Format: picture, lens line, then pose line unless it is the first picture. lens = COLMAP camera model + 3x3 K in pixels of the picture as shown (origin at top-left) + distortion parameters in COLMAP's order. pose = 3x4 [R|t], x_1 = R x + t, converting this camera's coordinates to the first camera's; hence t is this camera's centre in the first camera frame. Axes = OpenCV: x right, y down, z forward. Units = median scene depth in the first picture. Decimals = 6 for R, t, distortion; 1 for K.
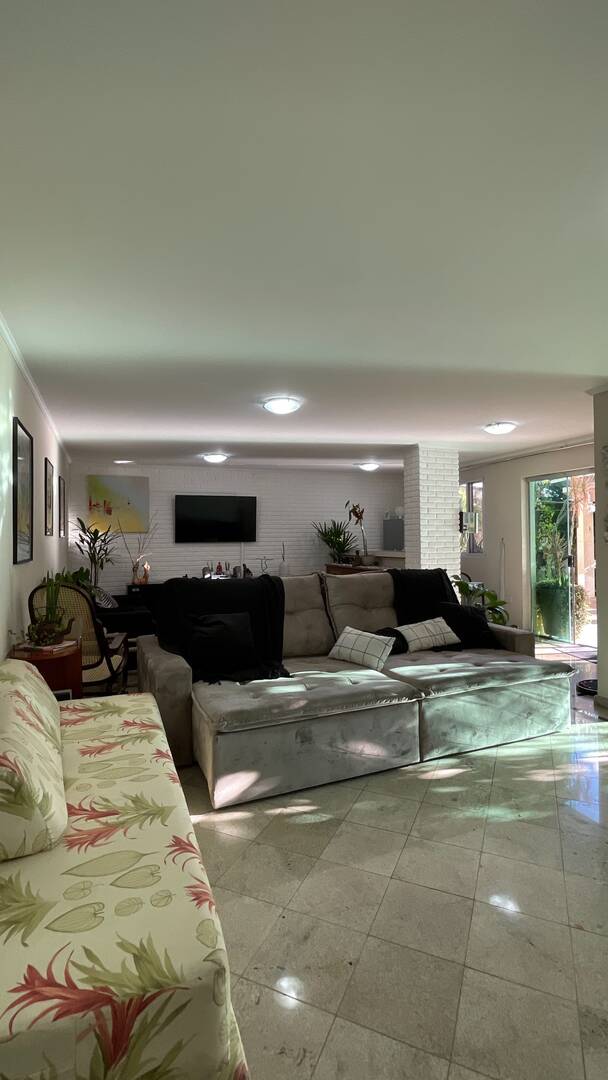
lens RADIAL K [[507.7, 0, 310.6], [0, 507.7, 532.6], [0, 0, 1]] dist [-0.002228, 0.002748]
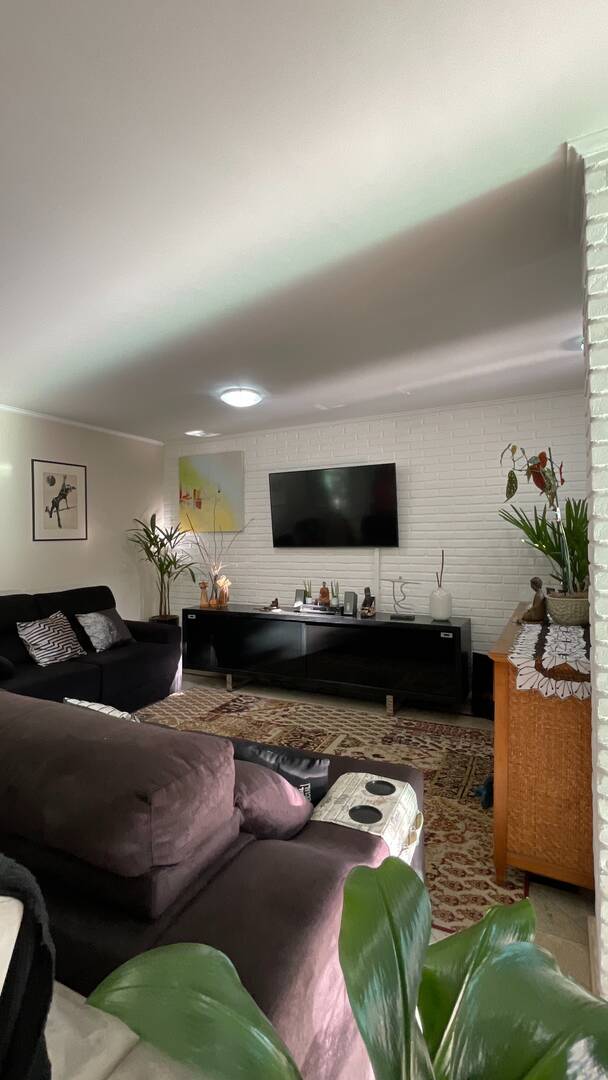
lens RADIAL K [[507.7, 0, 307.0], [0, 507.7, 530.4], [0, 0, 1]] dist [-0.002228, 0.002748]
pose [[0.646678, -0.010474, -0.762691, 0.262597], [0.014551, 0.999893, -0.001394, -0.000381], [0.762624, -0.010196, 0.646761, 0.637564]]
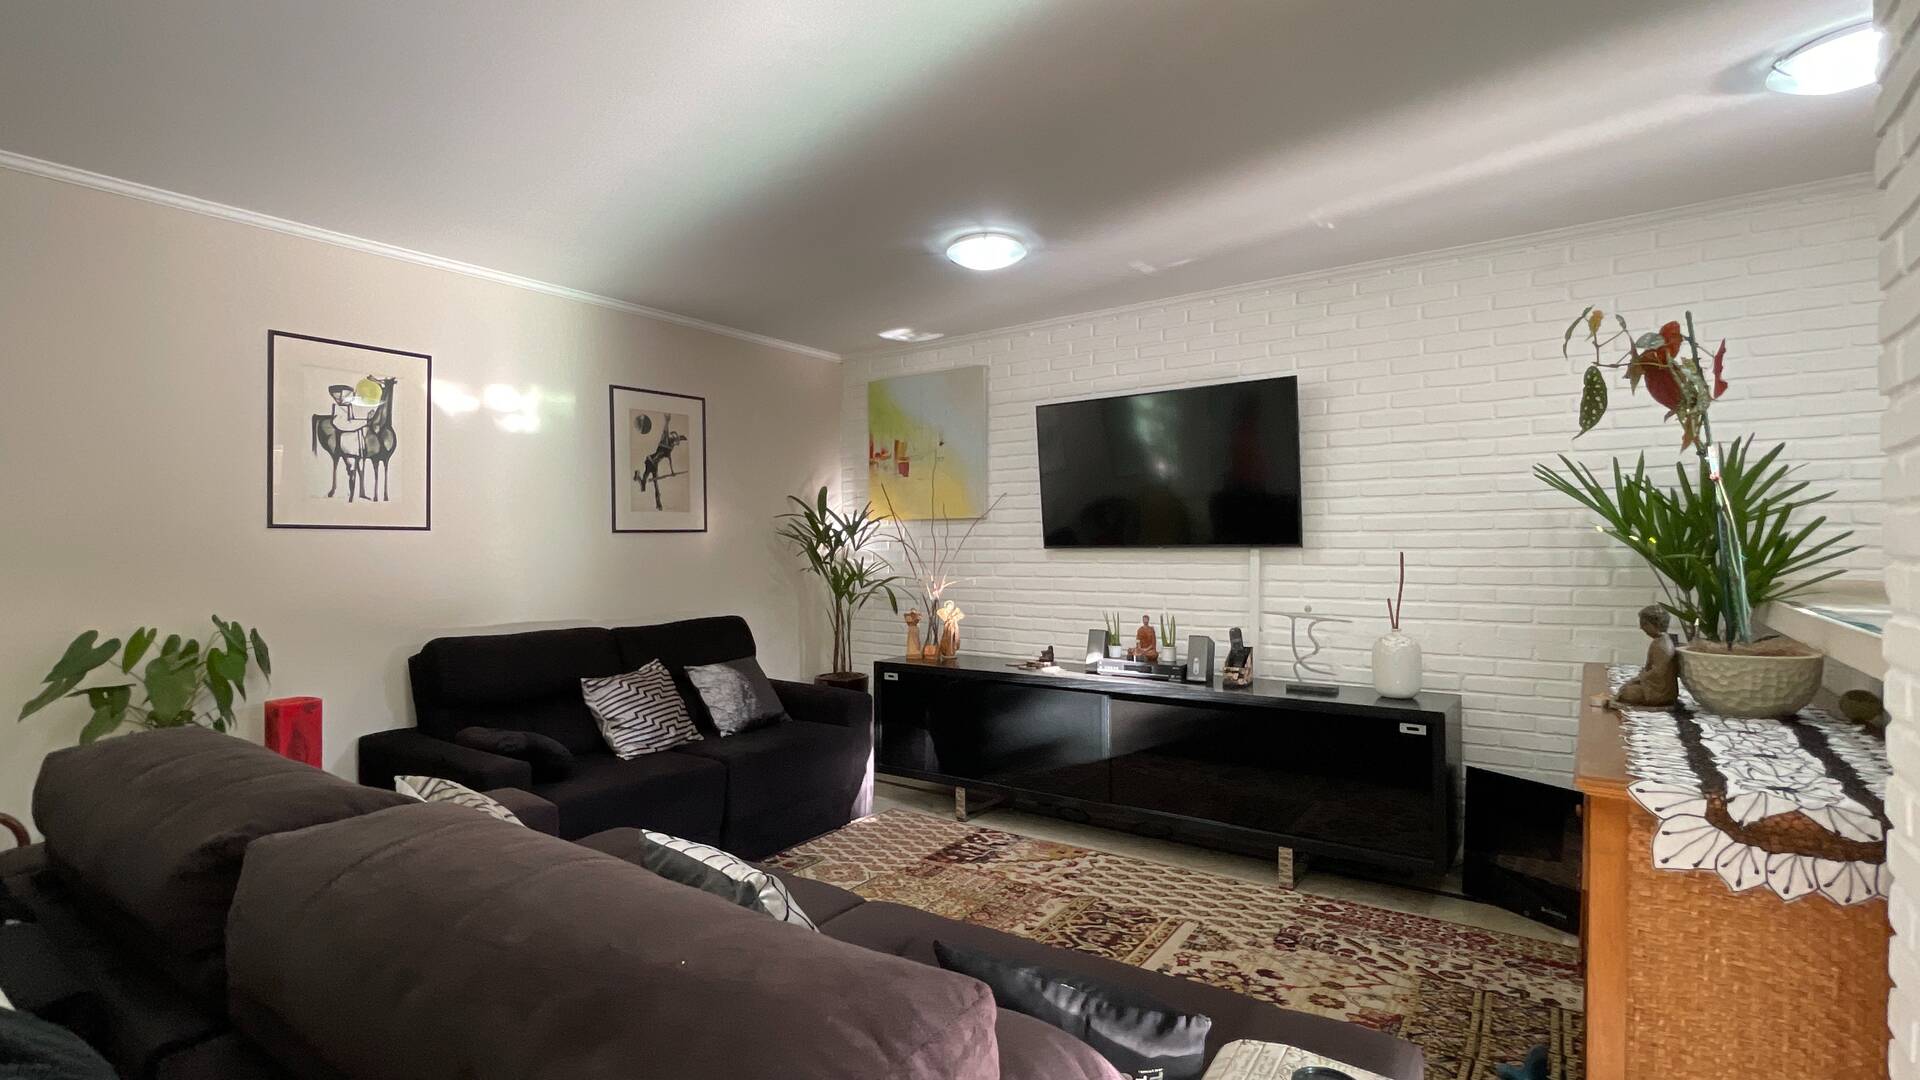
lens RADIAL K [[902.5, 0, 953.9], [0, 902.5, 539.0], [0, 0, 1]] dist [-0.002228, 0.002748]
pose [[0.521871, -0.000458, -0.853024, 0.219069], [0.012626, 0.999894, 0.007187, 0.008991], [0.852931, -0.014521, 0.521822, 0.660005]]
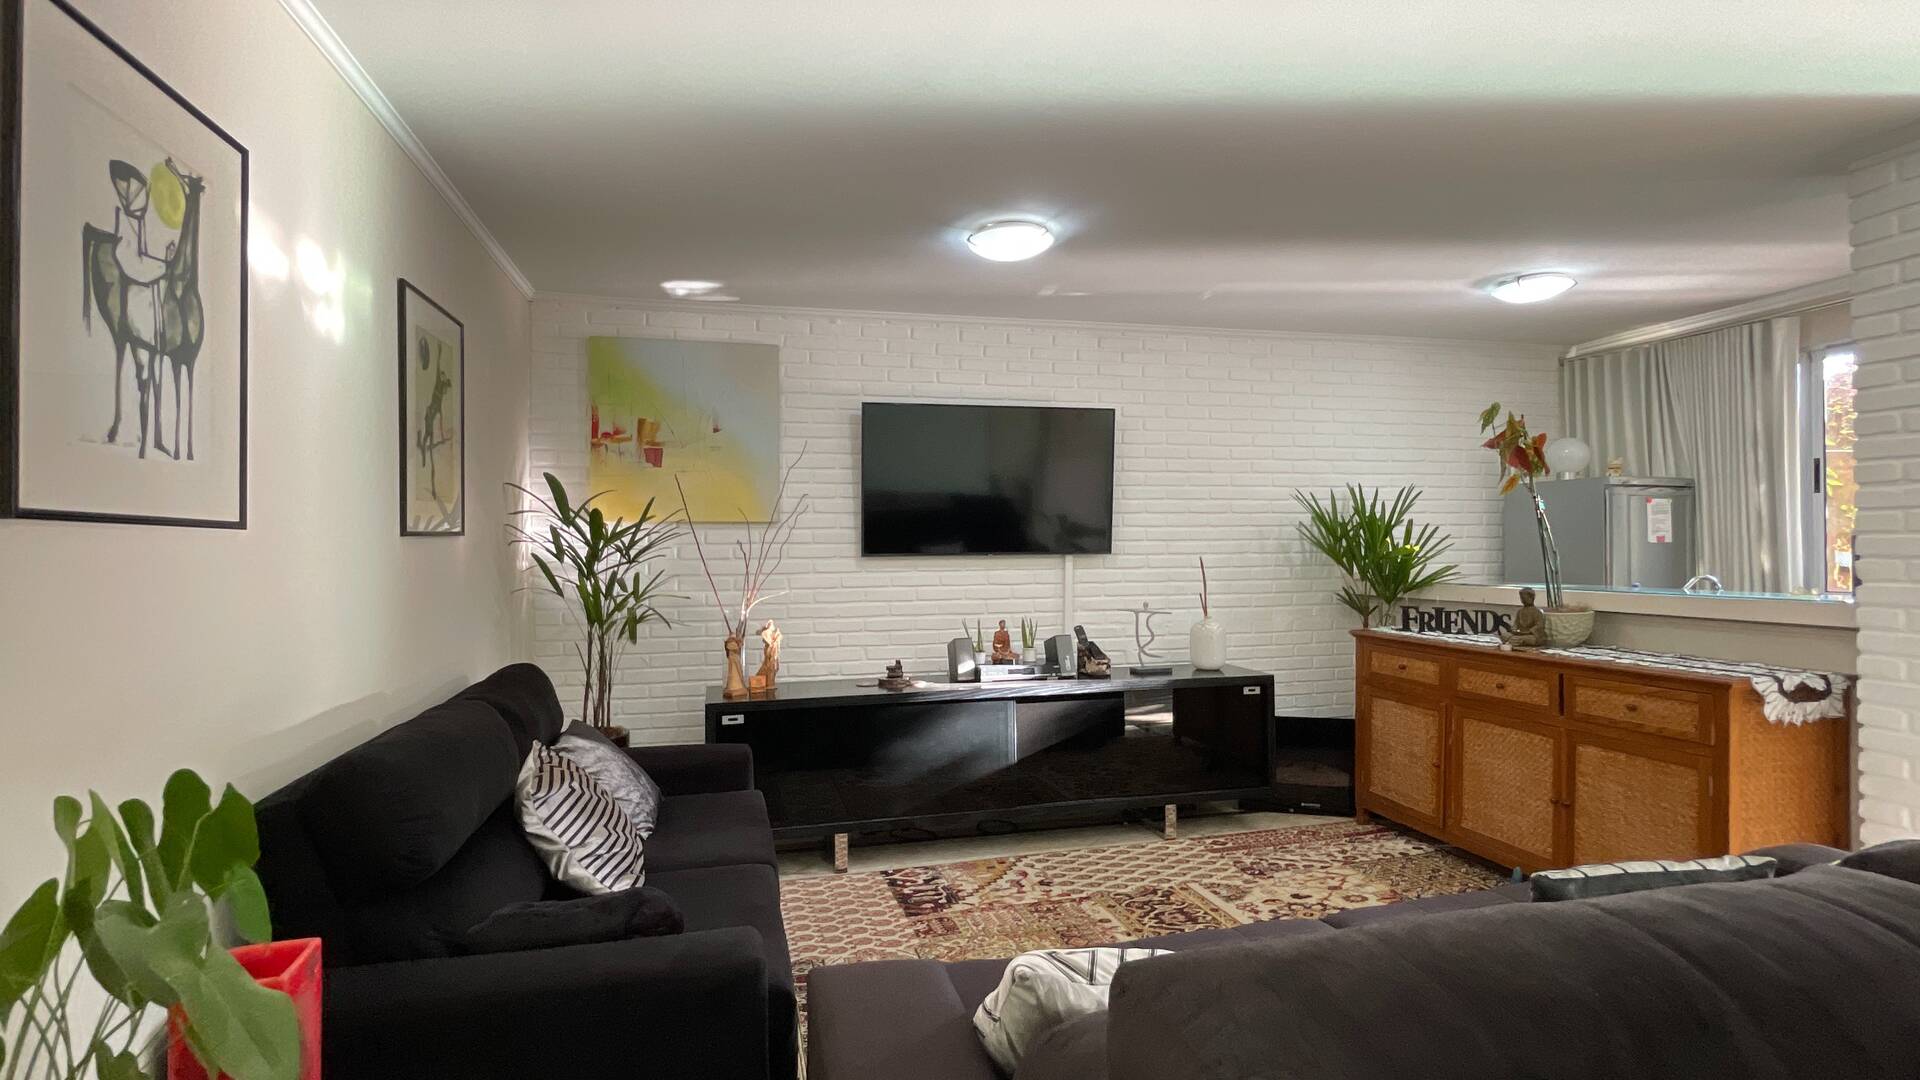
lens RADIAL K [[902.5, 0, 942.5], [0, 902.5, 537.3], [0, 0, 1]] dist [-0.002228, 0.002748]
pose [[0.988717, -0.000374, -0.149793, -0.139868], [0.001203, 0.999984, 0.005445, 0.005353], [0.149789, -0.005564, 0.988702, 0.478582]]
